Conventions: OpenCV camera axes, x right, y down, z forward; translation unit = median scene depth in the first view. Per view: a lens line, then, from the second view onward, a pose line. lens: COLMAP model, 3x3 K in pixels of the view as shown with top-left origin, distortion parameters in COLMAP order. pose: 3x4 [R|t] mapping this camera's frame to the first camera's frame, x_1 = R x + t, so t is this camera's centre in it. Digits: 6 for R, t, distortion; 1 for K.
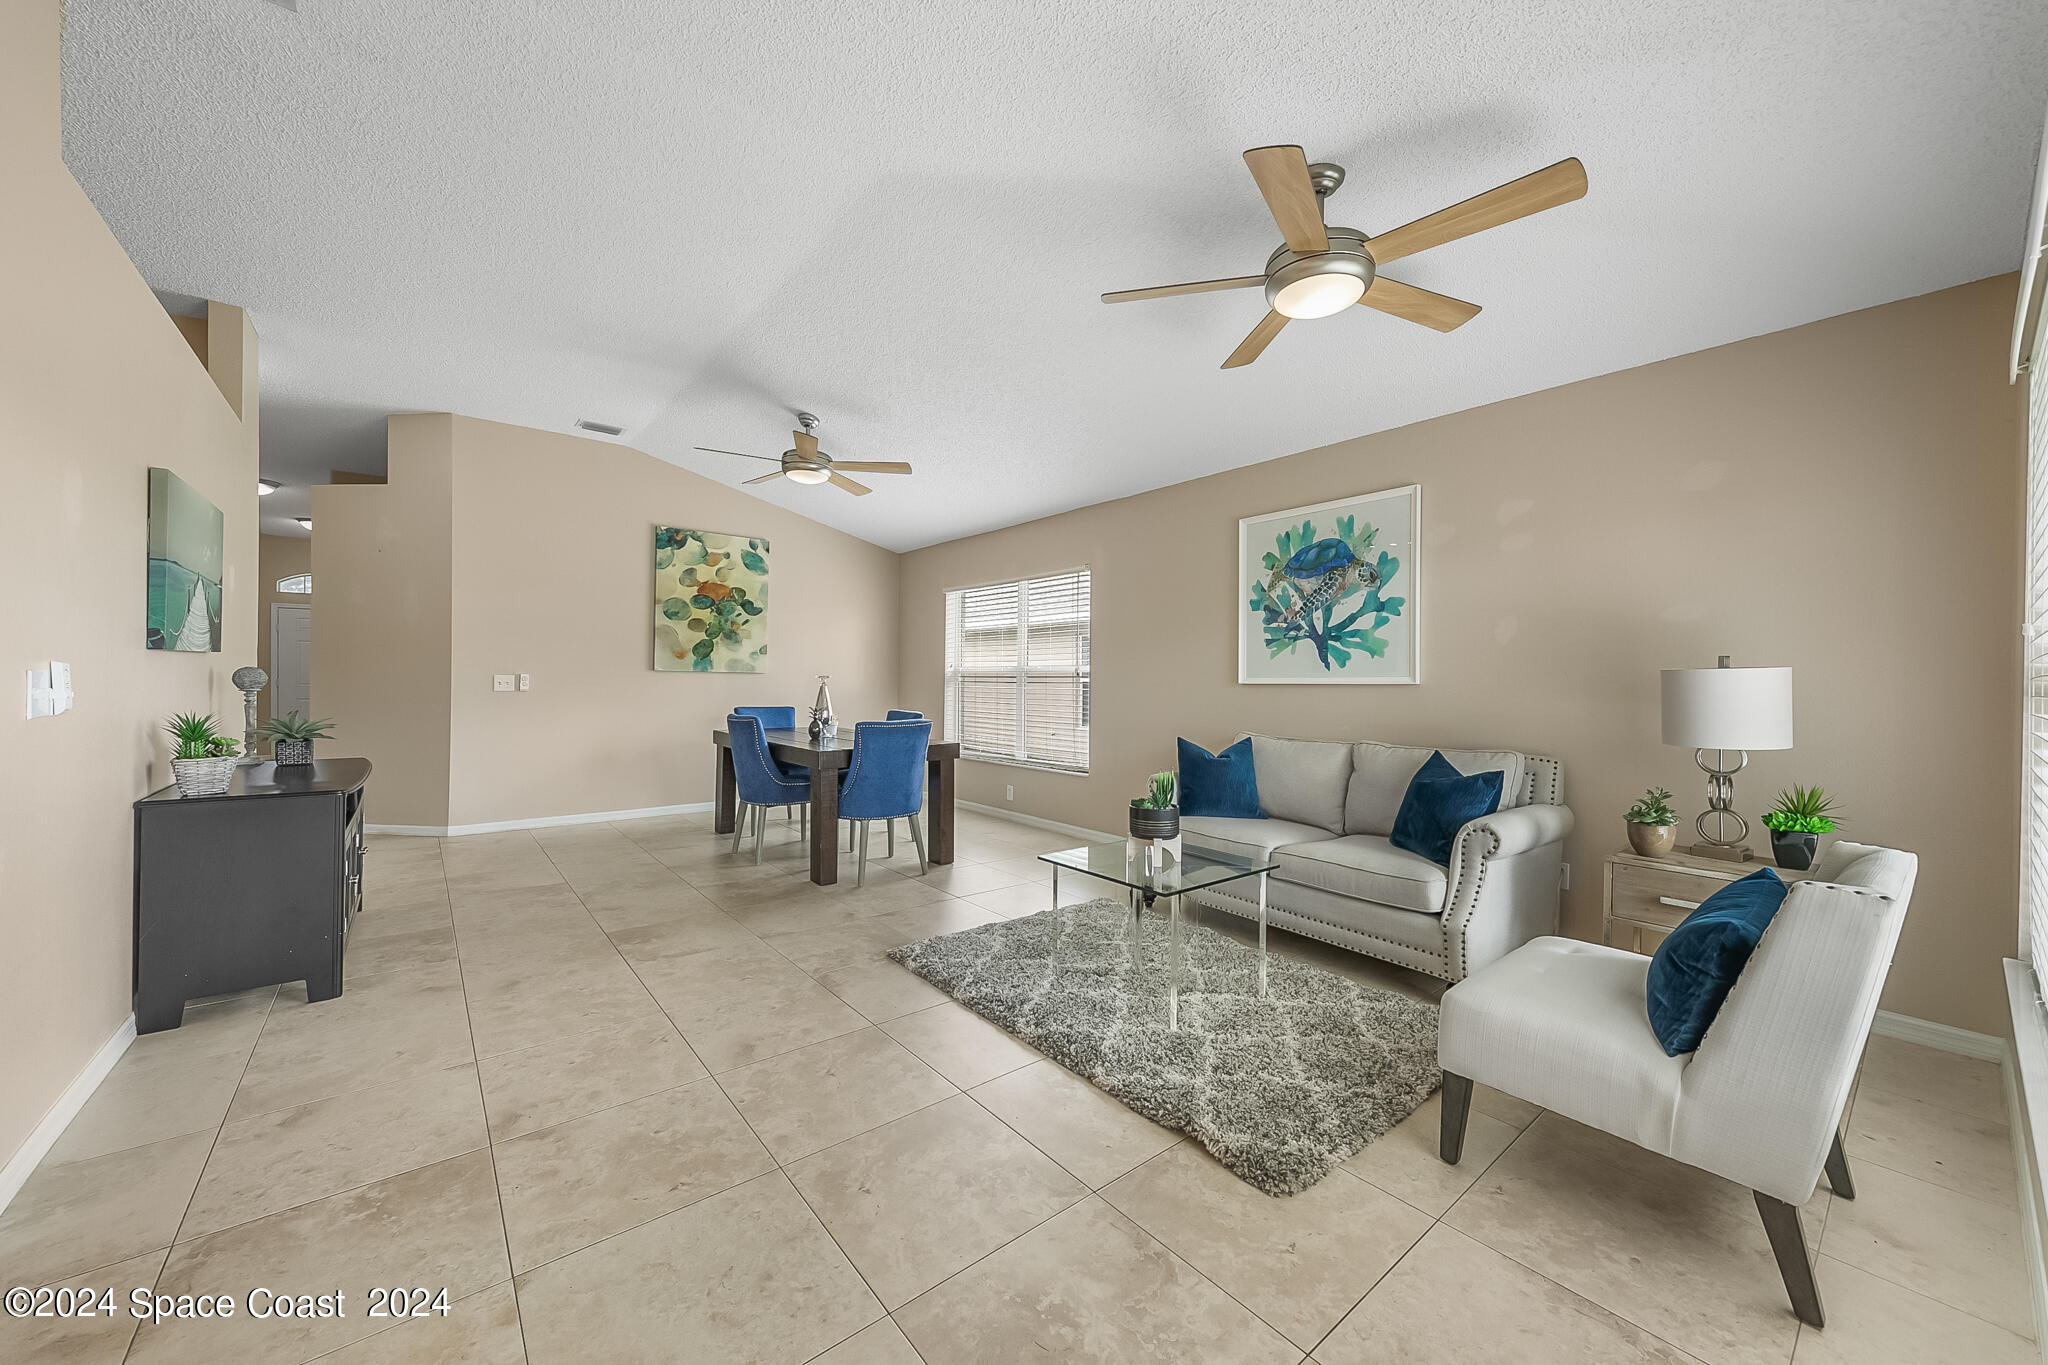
lens RADIAL K [[757.4, 0, 1029.2], [0, 757.4, 681.1], [0, 0, 1]] dist [0.006733, -0.000602]
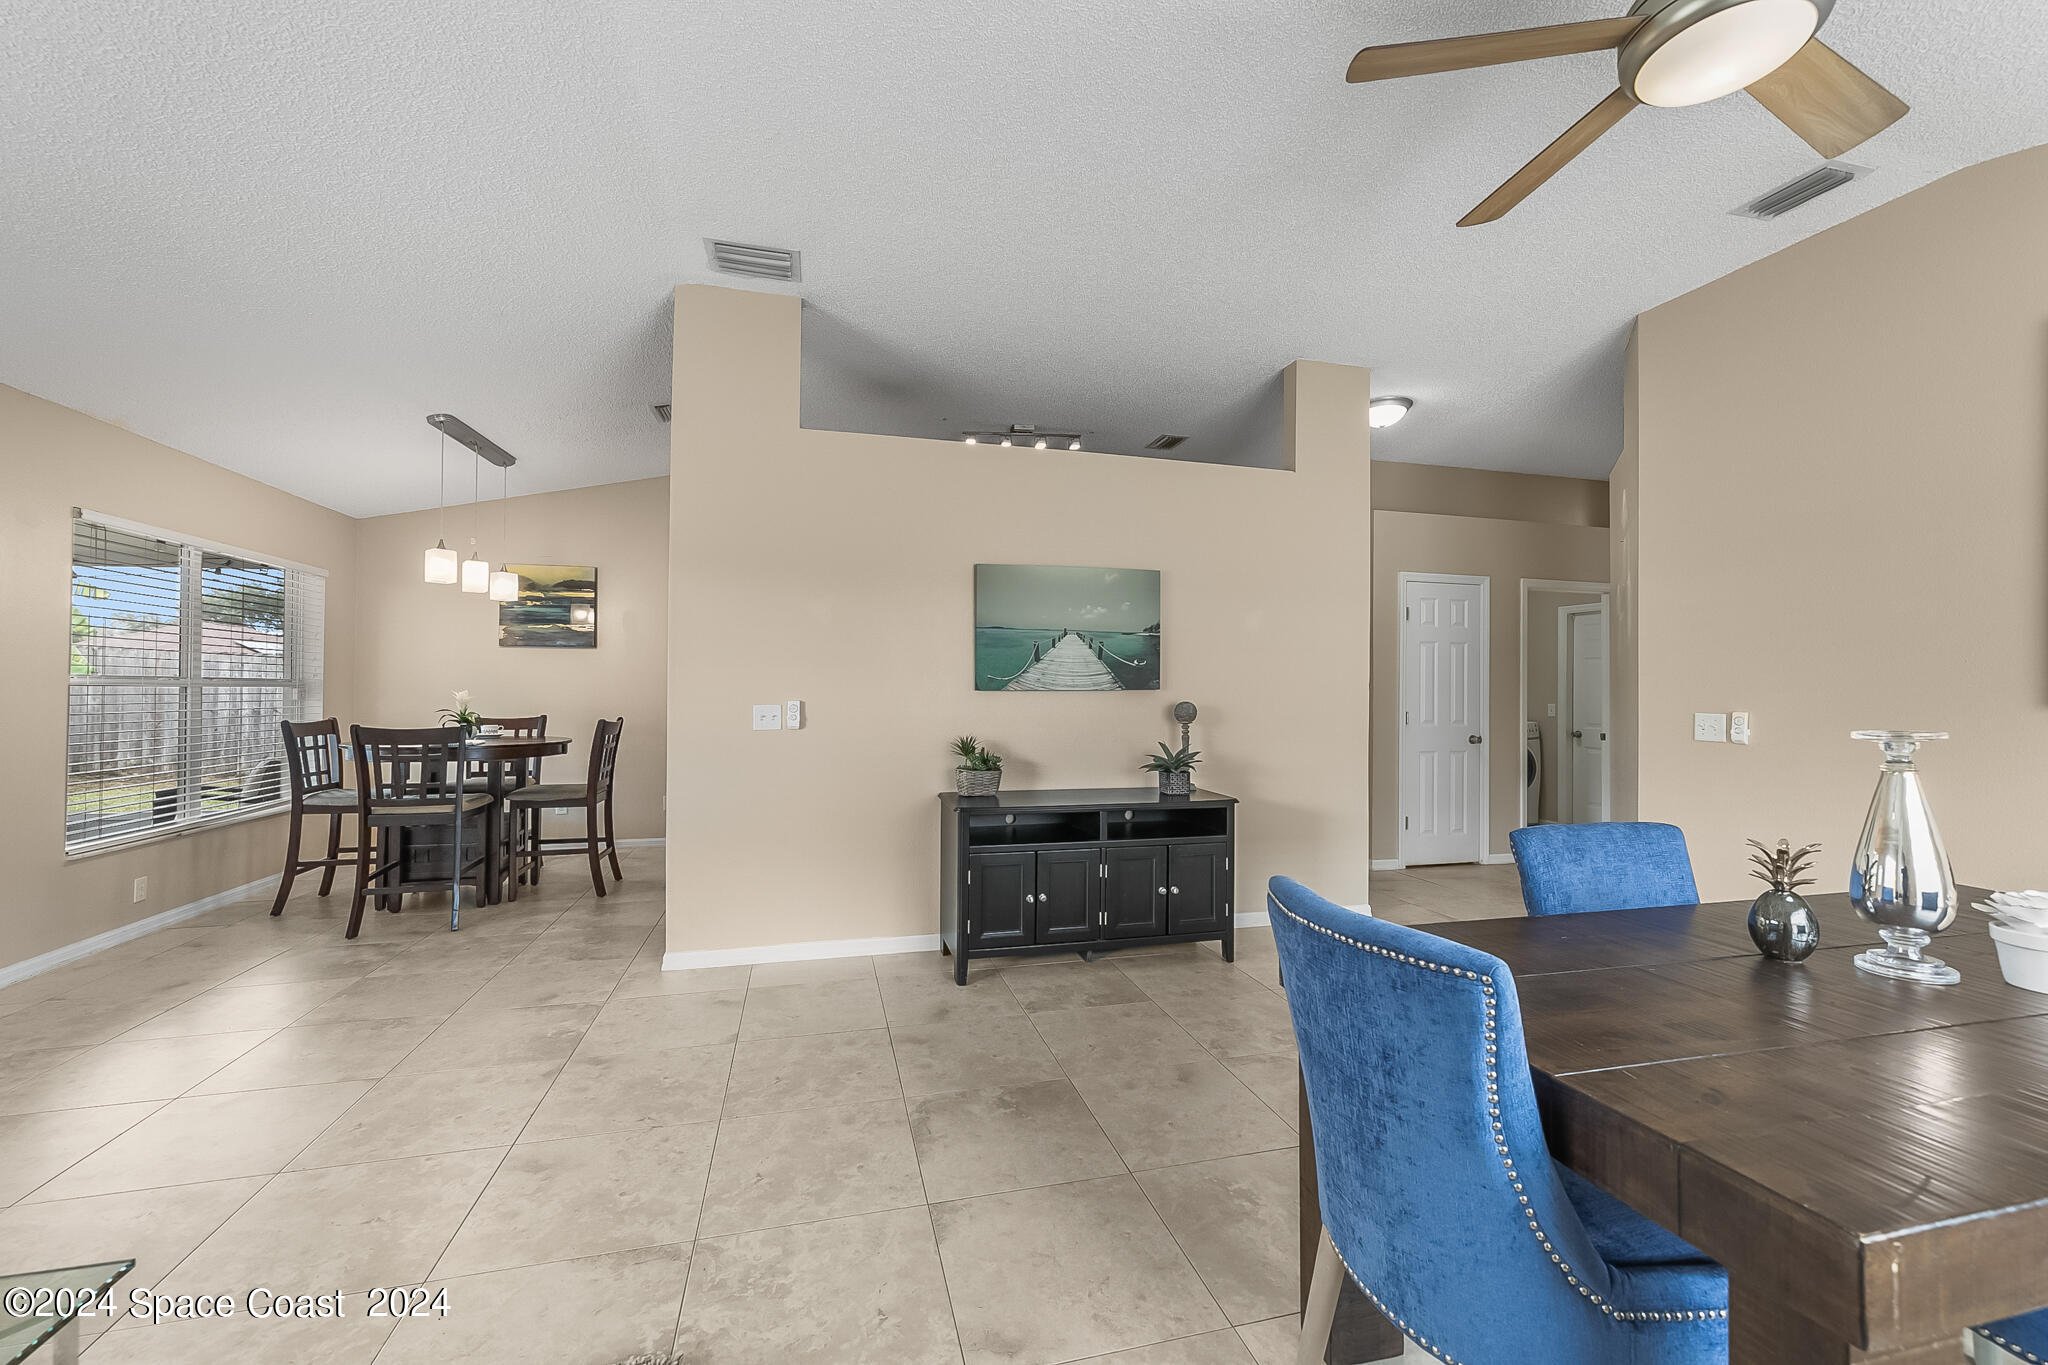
lens RADIAL K [[812.6, 0, 1023.7], [0, 812.6, 681.6], [0, 0, 1]] dist [0.005551, -0.000952]
pose [[-0.416041, -0.022626, -0.909064, 0.136460], [-0.014644, 0.999727, -0.018180, -0.020087], [0.909228, 0.005749, -0.416259, 1.132158]]
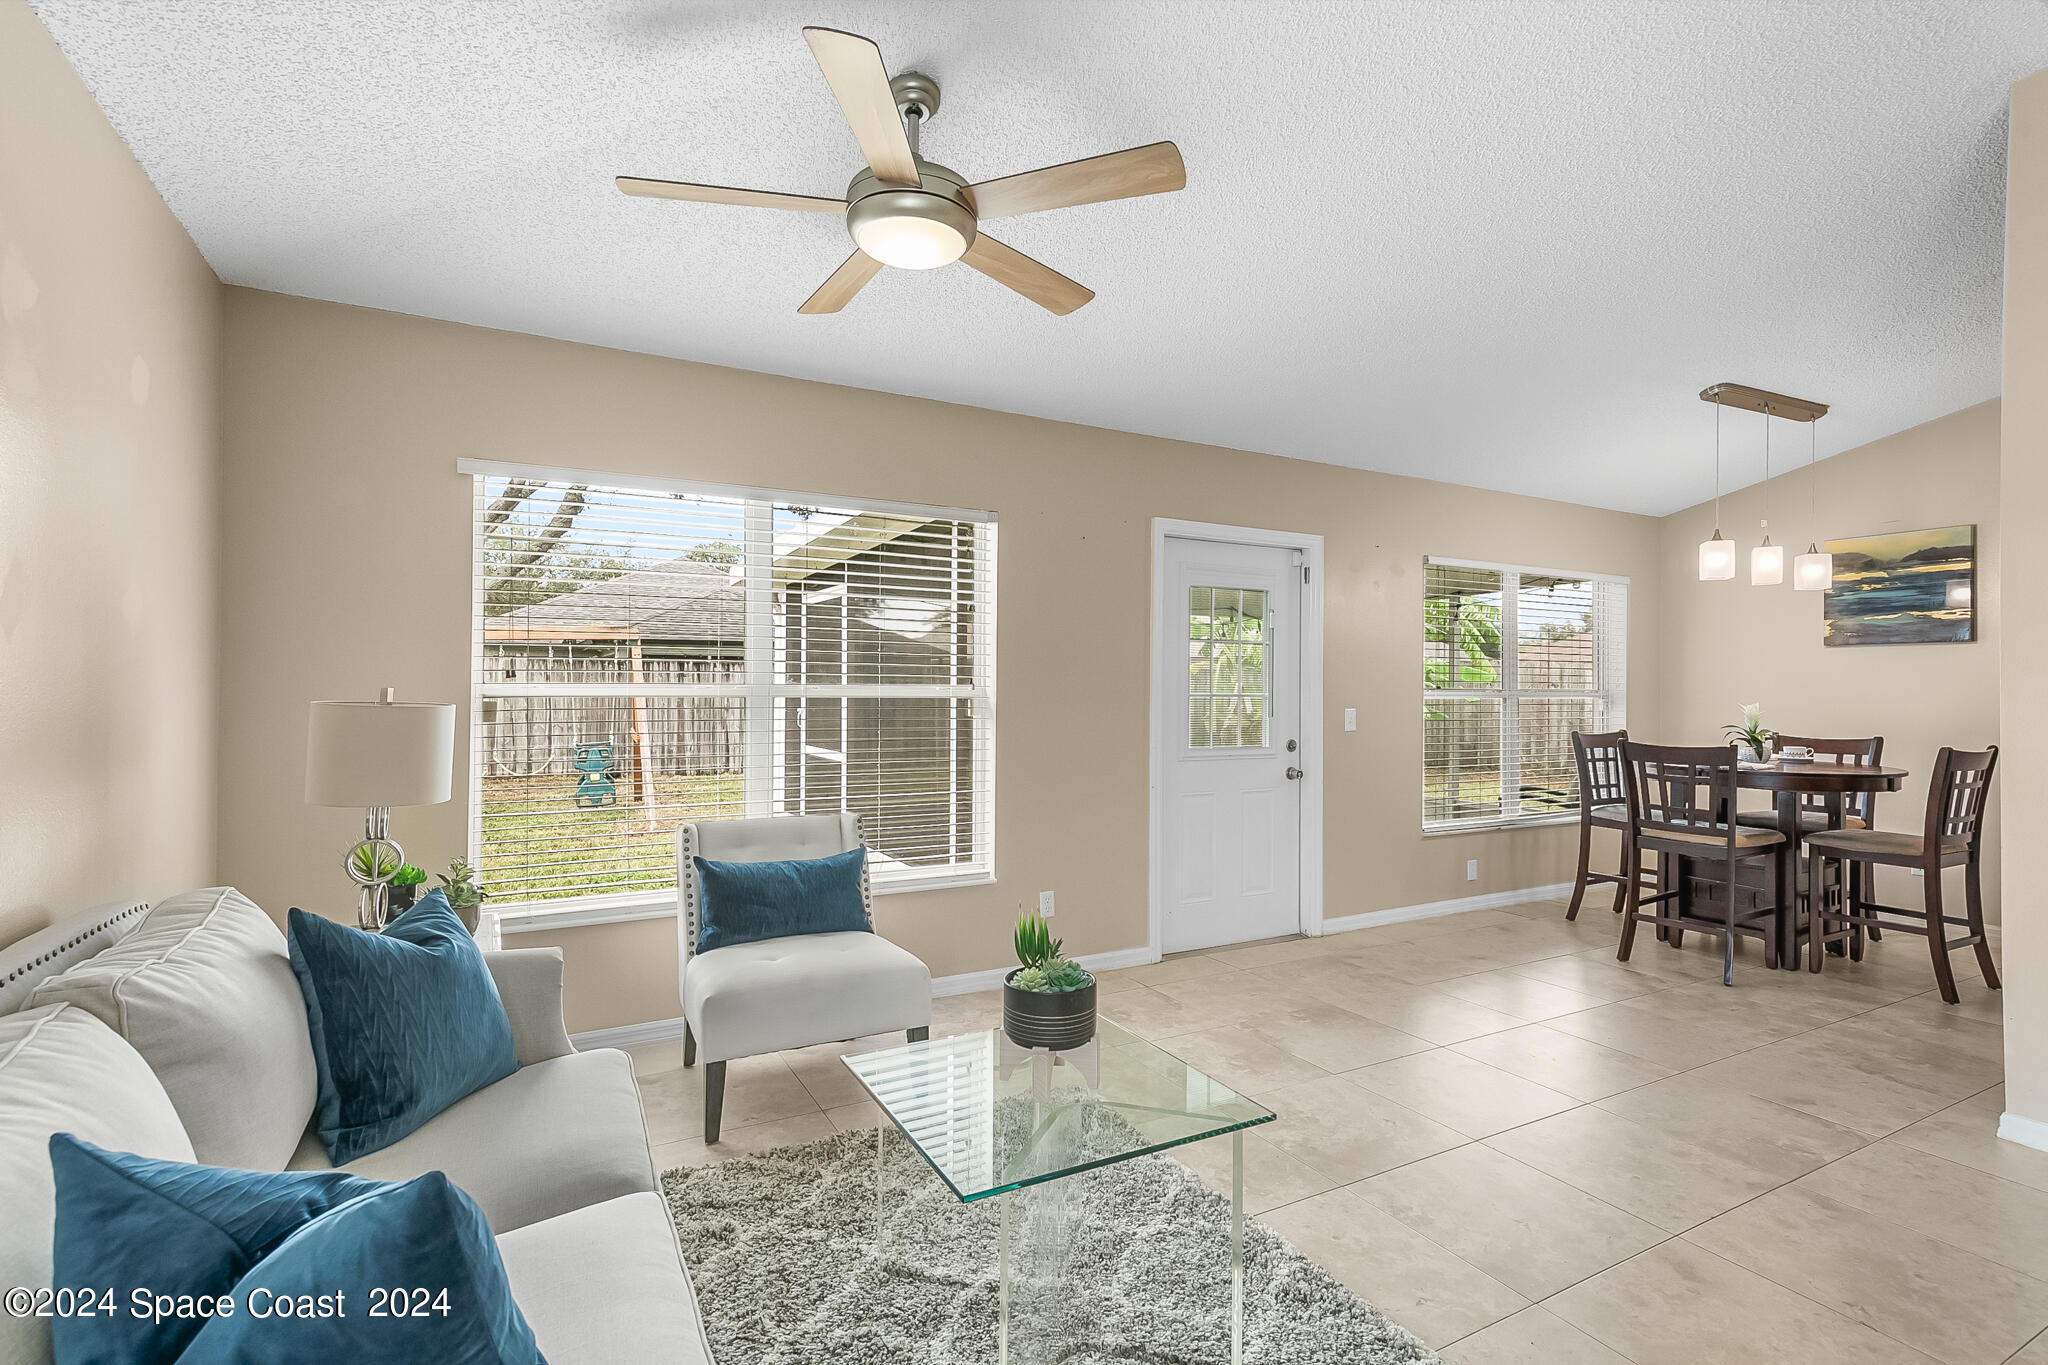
lens RADIAL K [[949.1, 0, 1017.0], [0, 949.1, 682.2], [0, 0, 1]] dist [0.008601, 0.000409]
pose [[-0.980970, -0.013440, 0.193695, 0.046054], [-0.013711, 0.999906, -0.000056, -0.031438], [-0.193676, -0.002710, -0.981062, 1.217300]]
